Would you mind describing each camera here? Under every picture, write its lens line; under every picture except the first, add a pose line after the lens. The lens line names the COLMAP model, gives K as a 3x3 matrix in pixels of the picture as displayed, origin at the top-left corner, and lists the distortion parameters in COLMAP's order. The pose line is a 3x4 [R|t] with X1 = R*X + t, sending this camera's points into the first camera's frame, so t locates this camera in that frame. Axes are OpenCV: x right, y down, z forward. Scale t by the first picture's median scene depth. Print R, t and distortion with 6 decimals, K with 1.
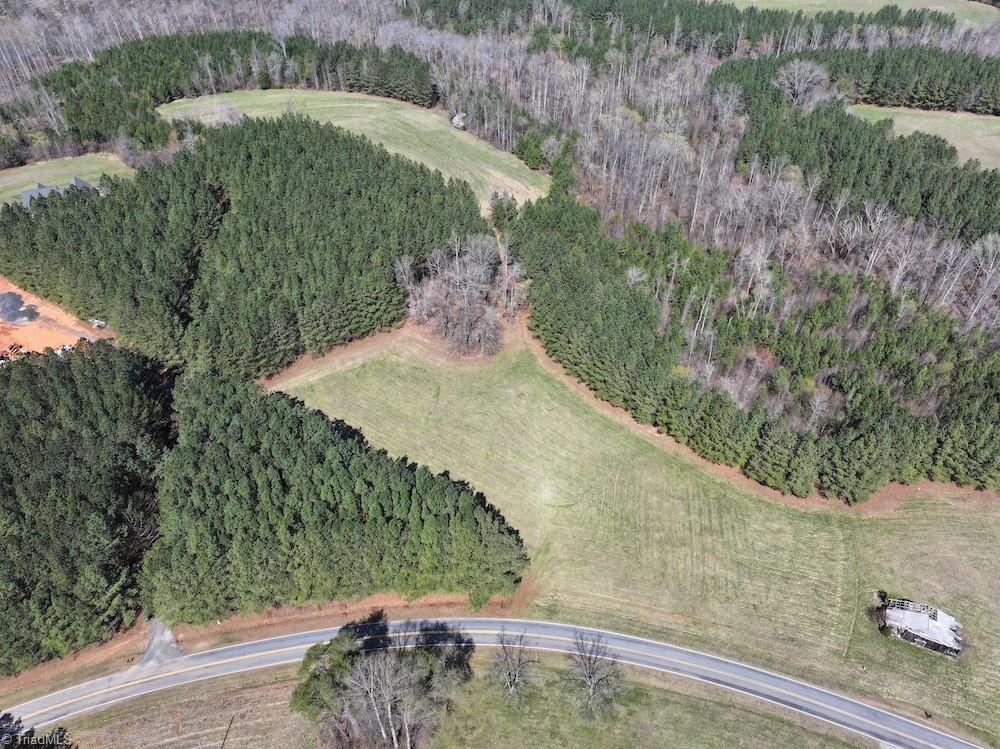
lens RADIAL K [[703.9, 0, 500.5], [0, 703.9, 374.0], [0, 0, 1]] dist [0.011574, 0.001926]
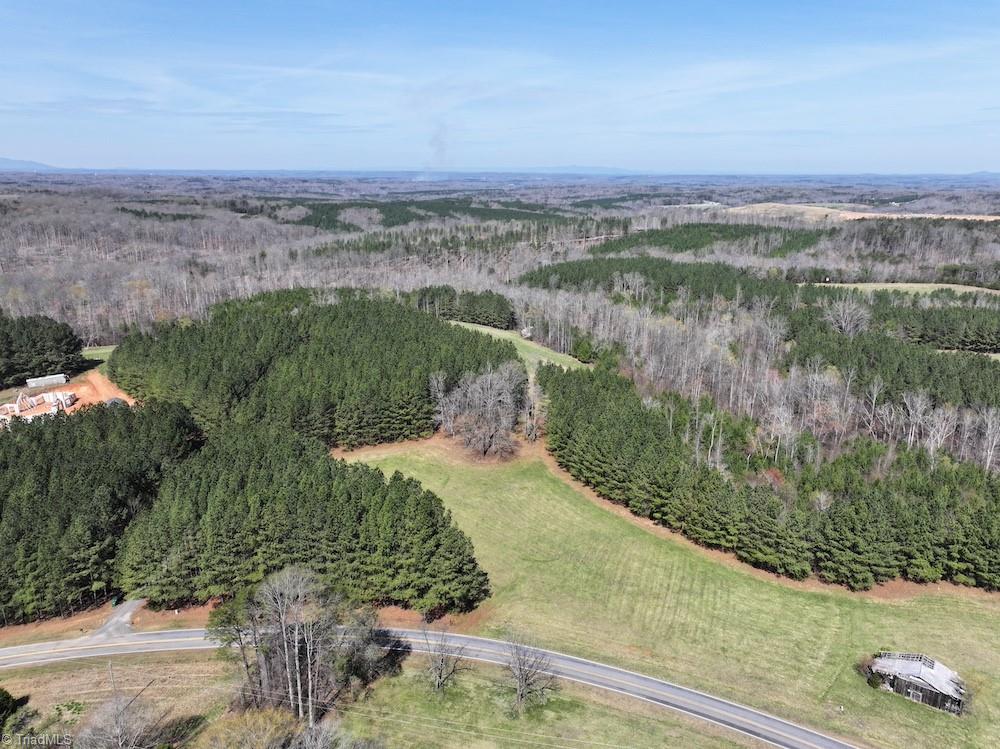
lens RADIAL K [[703.9, 0, 499.5], [0, 703.9, 375.5], [0, 0, 1]] dist [0.011574, 0.001926]
pose [[0.984375, 0.057095, -0.166572, 0.206442], [-0.122704, 0.900890, -0.416342, 0.417517], [0.126292, 0.430276, 0.893819, 0.013135]]
